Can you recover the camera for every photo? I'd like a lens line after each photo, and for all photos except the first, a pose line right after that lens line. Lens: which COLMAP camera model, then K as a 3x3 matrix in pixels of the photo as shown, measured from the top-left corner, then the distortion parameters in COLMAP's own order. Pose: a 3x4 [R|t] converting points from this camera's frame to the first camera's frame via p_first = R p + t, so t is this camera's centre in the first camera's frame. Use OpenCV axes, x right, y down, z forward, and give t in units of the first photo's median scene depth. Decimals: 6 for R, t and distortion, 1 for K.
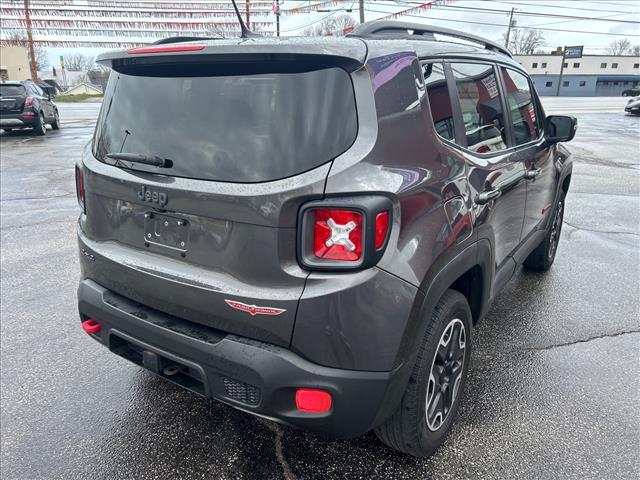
lens RADIAL K [[481.9, 0, 320.0], [0, 481.9, 240.0], [0, 0, 1]] dist [0.040874, -0.056901]
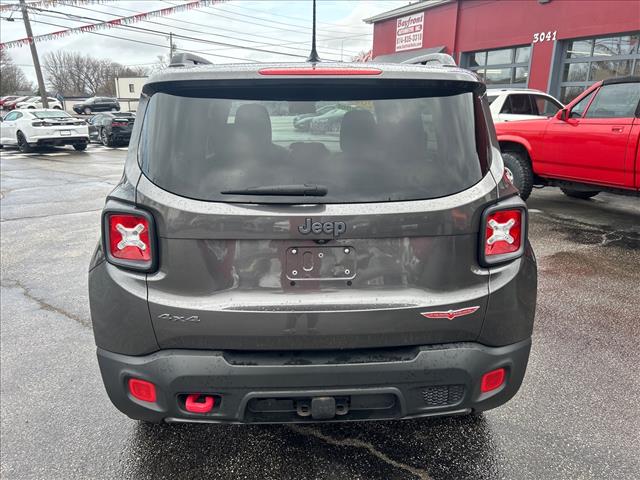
lens RADIAL K [[479.7, 0, 310.9], [0, 479.7, 238.2], [0, 0, 1]] dist [0.041131, -0.052655]
pose [[0.805134, -0.157543, 0.571786, -0.910403], [0.179437, 0.983598, 0.018343, -0.091651], [-0.565298, 0.087831, 0.820197, 0.261083]]
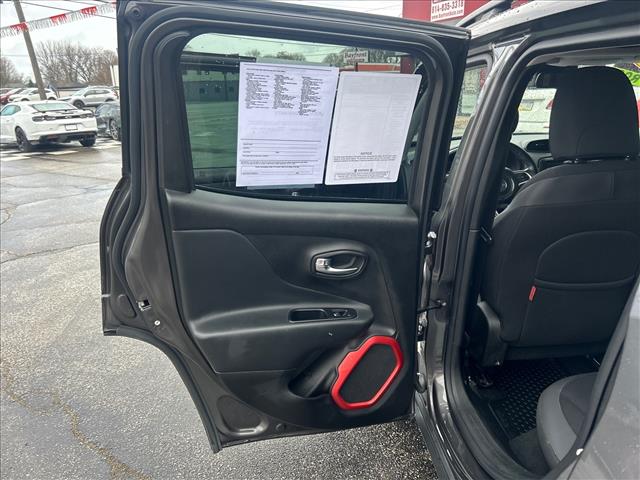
lens RADIAL K [[481.9, 0, 320.0], [0, 481.9, 240.0], [0, 0, 1]] dist [0.040874, -0.056901]
pose [[0.790990, -0.210737, 0.574390, -0.846478], [0.218103, 0.974254, 0.057094, -0.489271], [-0.571634, 0.080115, 0.816588, 1.537847]]
